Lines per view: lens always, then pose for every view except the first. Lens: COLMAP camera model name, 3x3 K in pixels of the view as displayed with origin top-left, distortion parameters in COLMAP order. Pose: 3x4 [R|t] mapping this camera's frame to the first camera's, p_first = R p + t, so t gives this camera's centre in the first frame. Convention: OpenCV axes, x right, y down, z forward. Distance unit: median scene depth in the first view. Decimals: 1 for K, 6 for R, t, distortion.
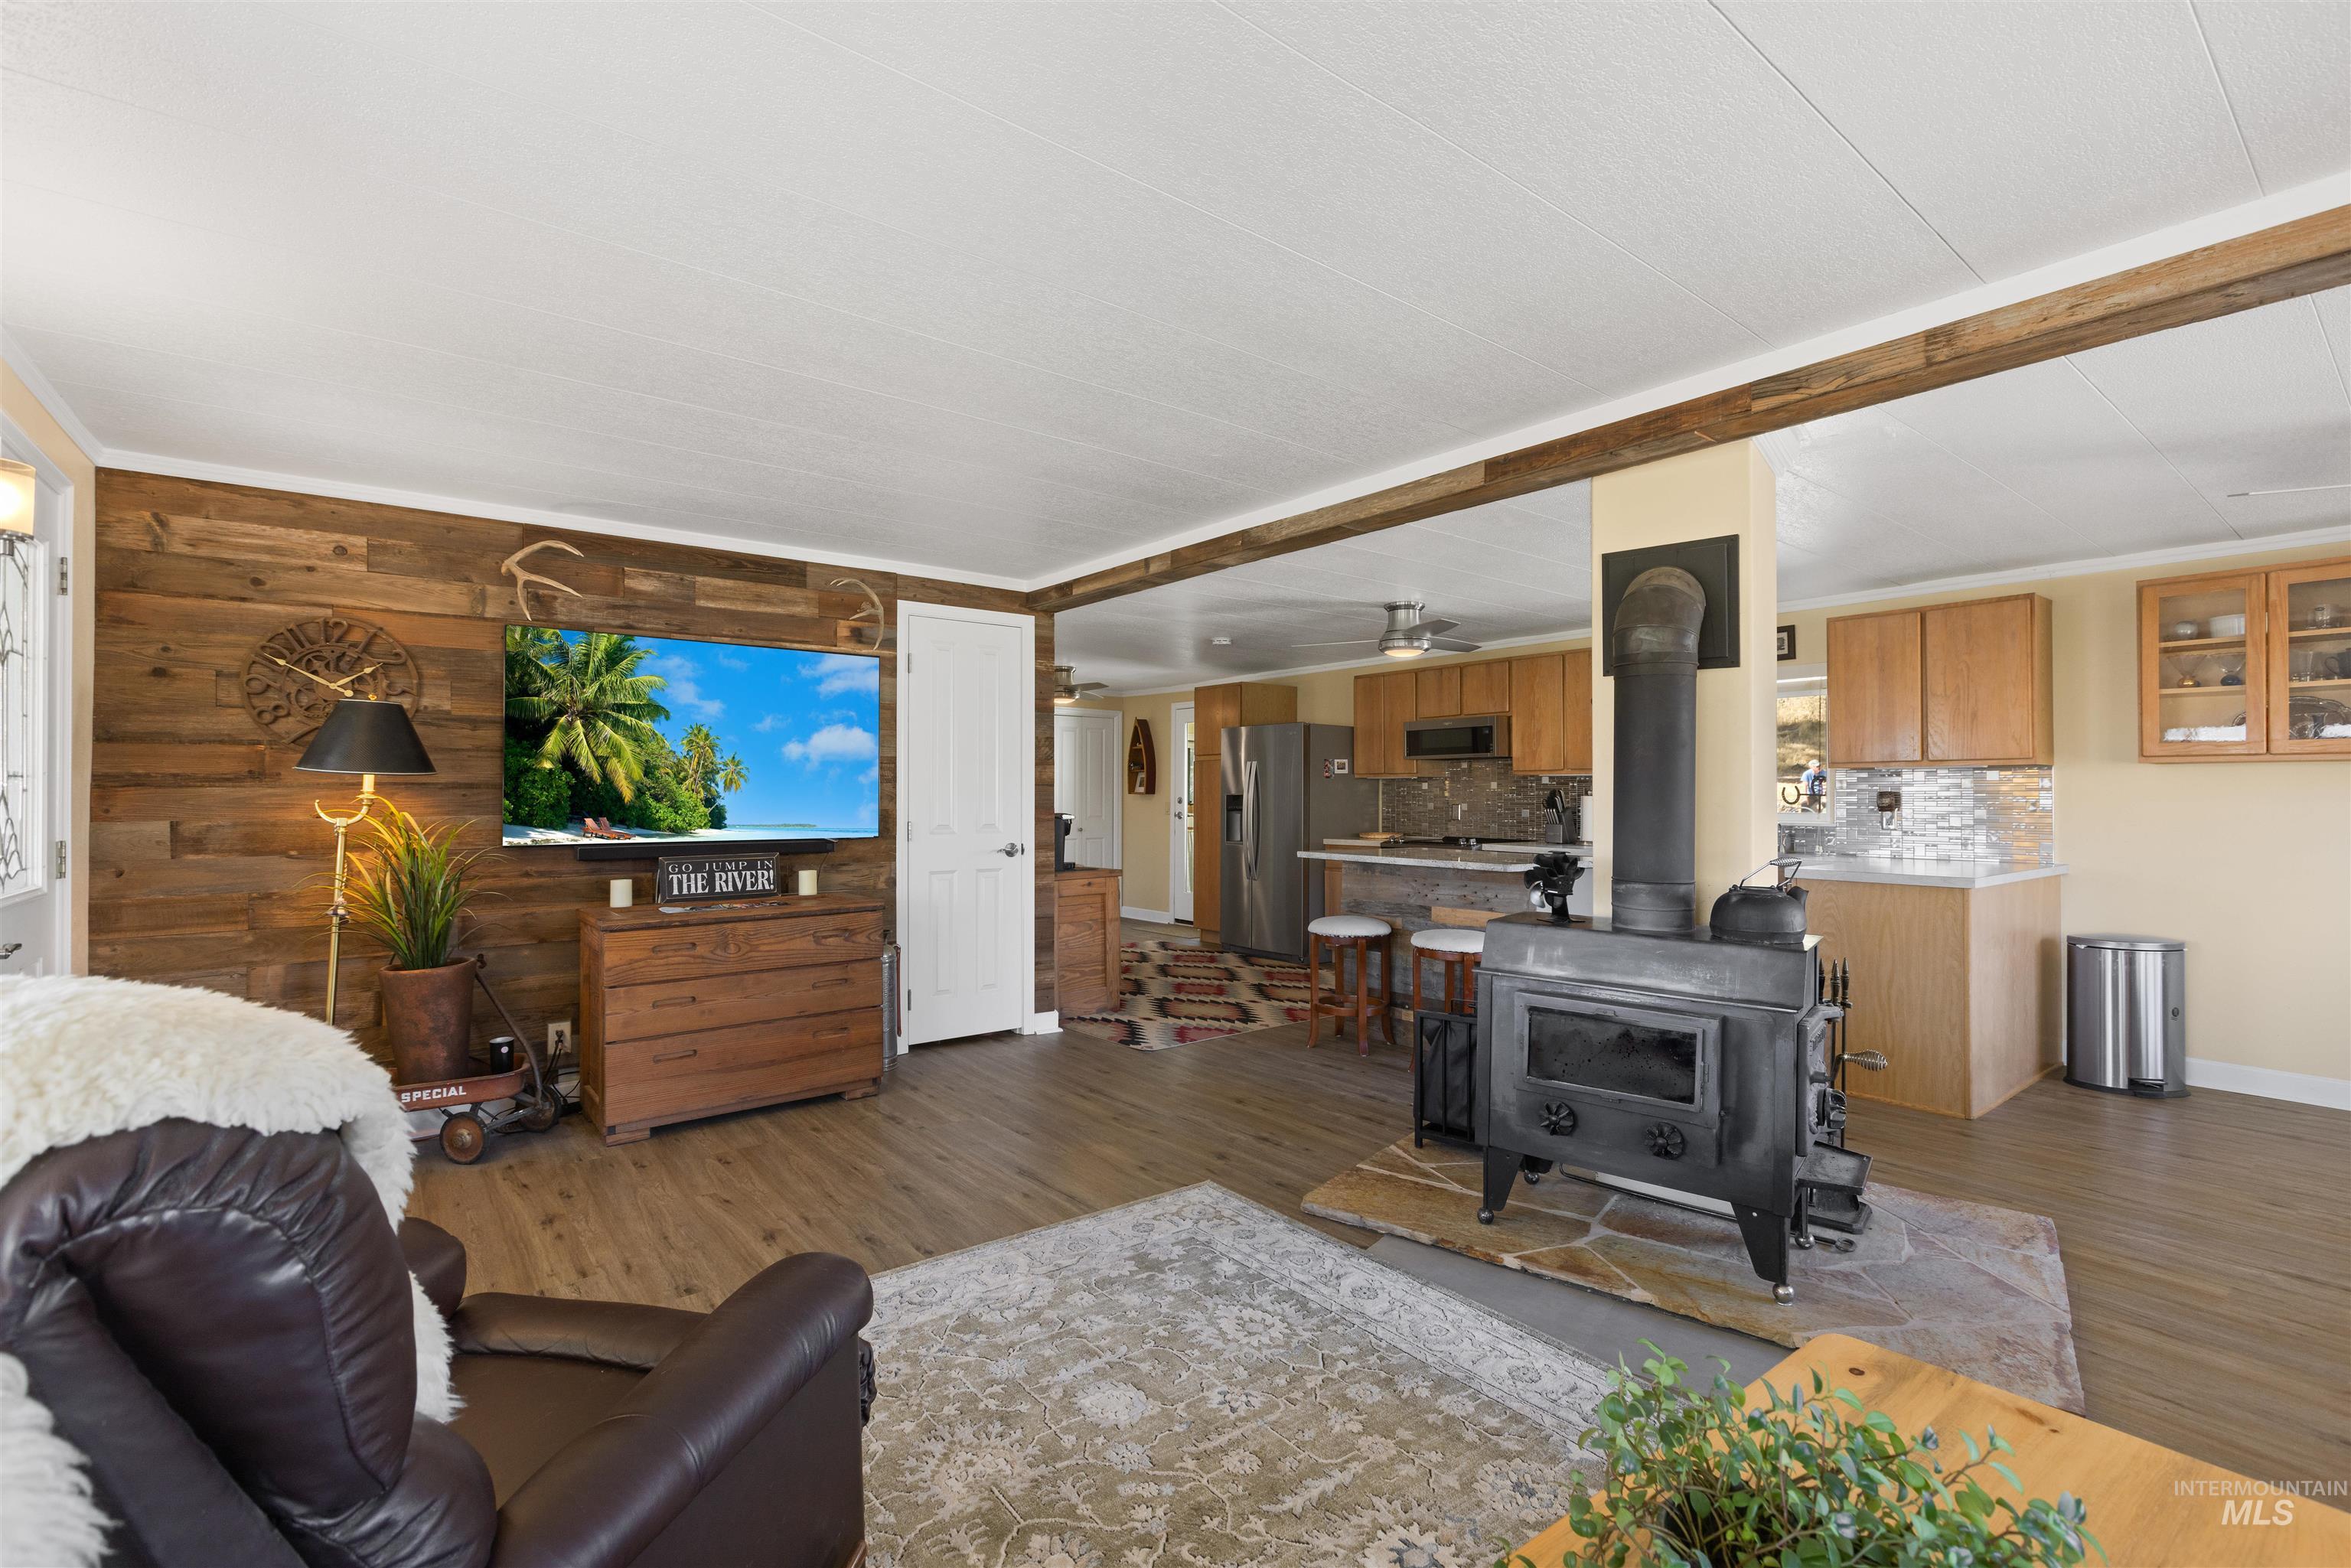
lens RADIAL K [[1035.9, 0, 1188.9], [0, 1035.9, 784.7], [0, 0, 1]] dist [-0.005477, -0.000131]
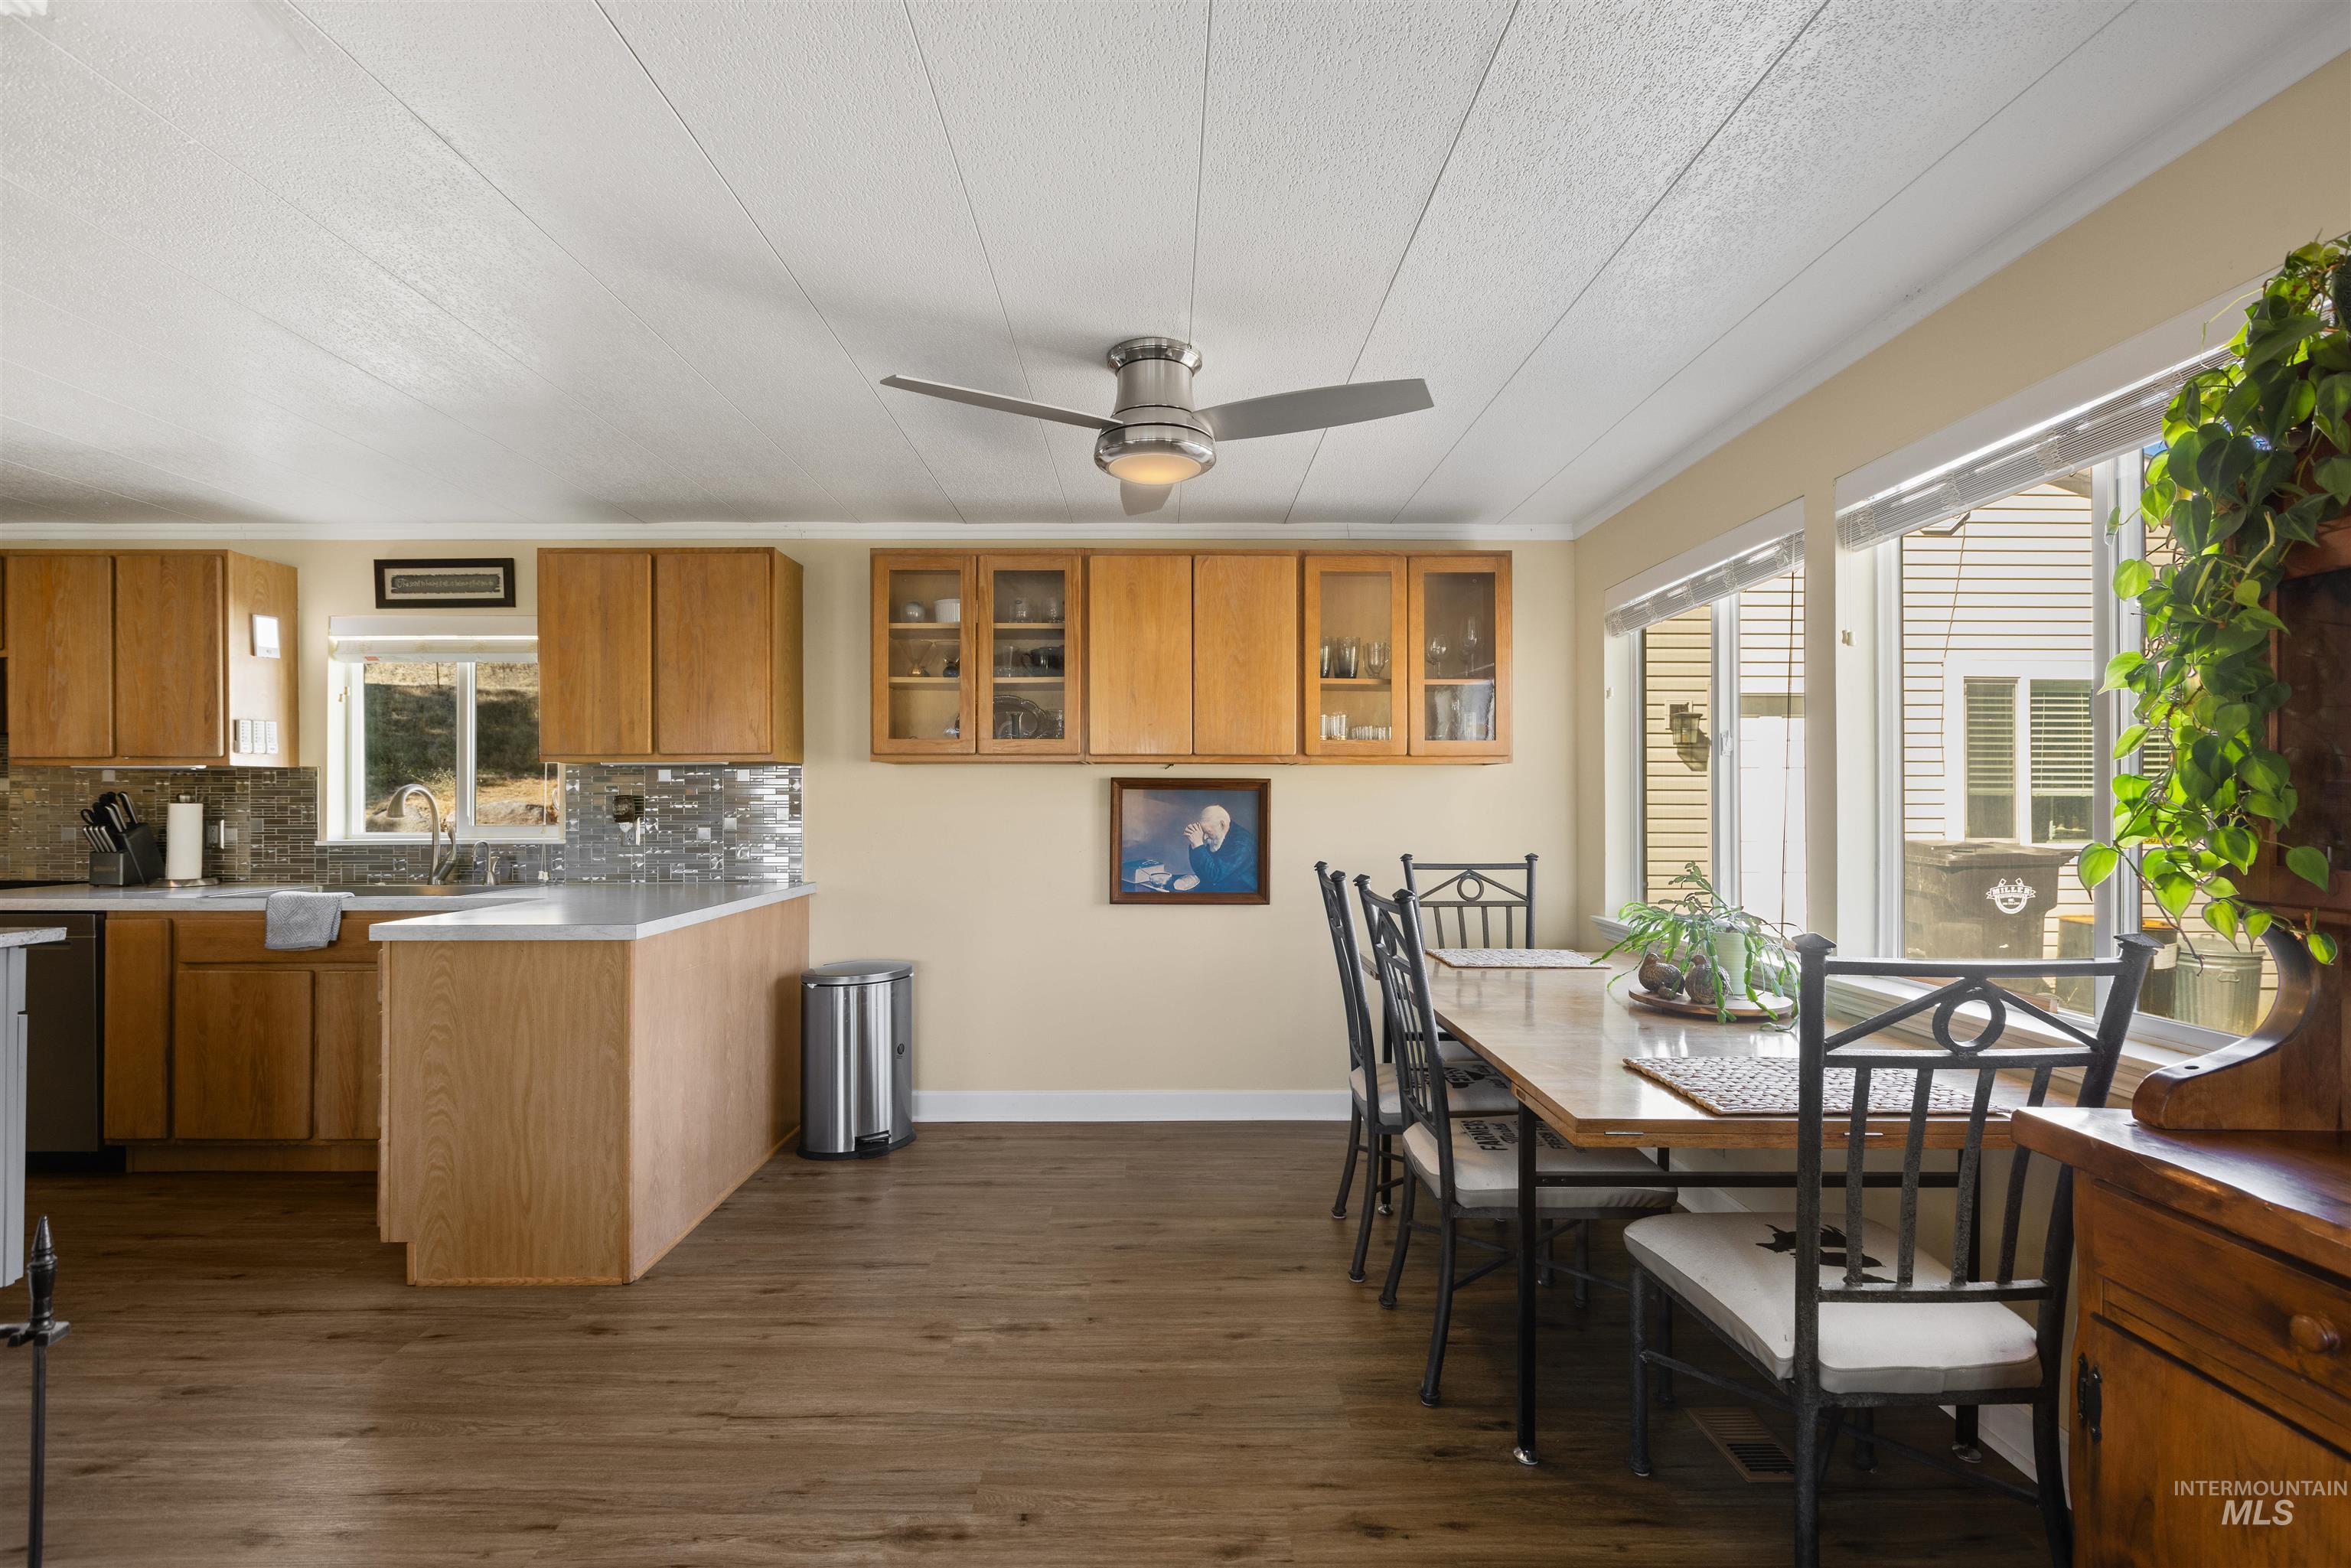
lens RADIAL K [[1050.9, 0, 1174.5], [0, 1050.9, 793.9], [0, 0, 1]] dist [-0.000240, -0.000123]
pose [[0.612399, -0.000854, 0.790548, 0.401064], [-0.004512, 0.999979, 0.004575, 0.000292], [-0.790536, -0.006369, 0.612382, 0.278598]]
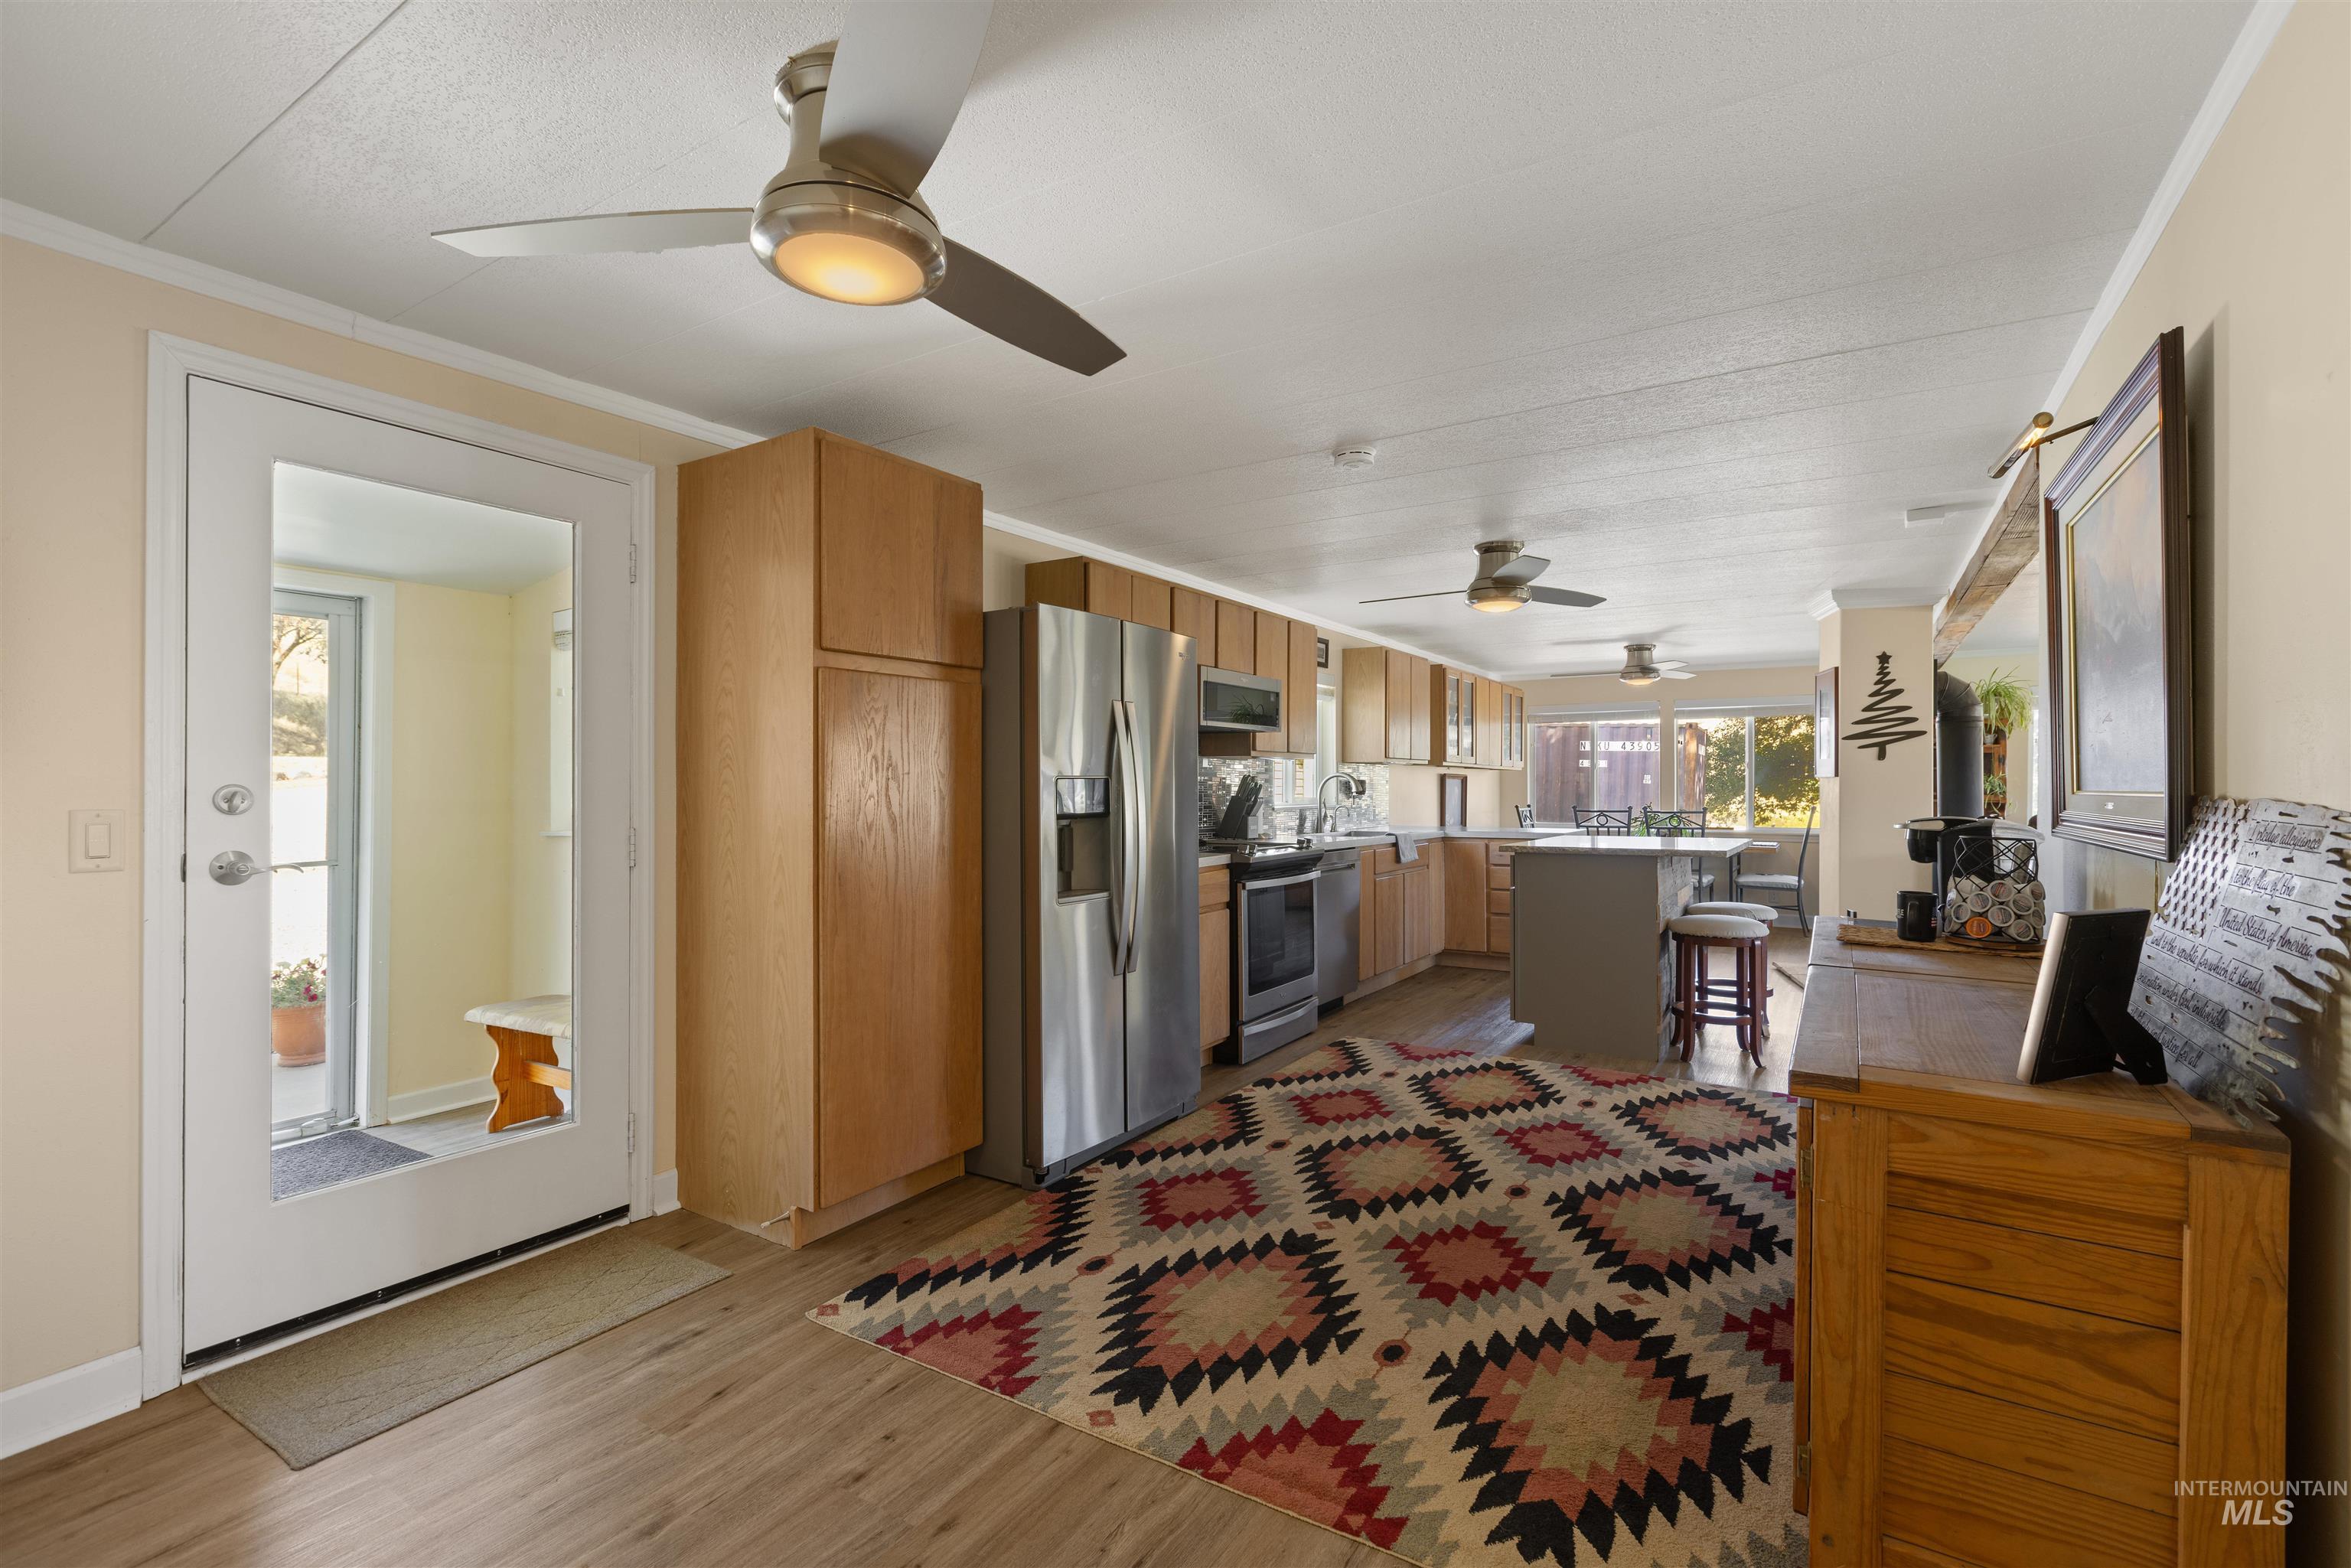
lens RADIAL K [[1042.5, 0, 1181.1], [0, 1042.5, 782.8], [0, 0, 1]] dist [0.003257, -0.000058]
pose [[-0.328772, -0.000051, 0.944409, -0.668887], [-0.012473, 0.999913, -0.004288, 0.024083], [-0.944327, -0.013189, -0.328744, 2.094774]]
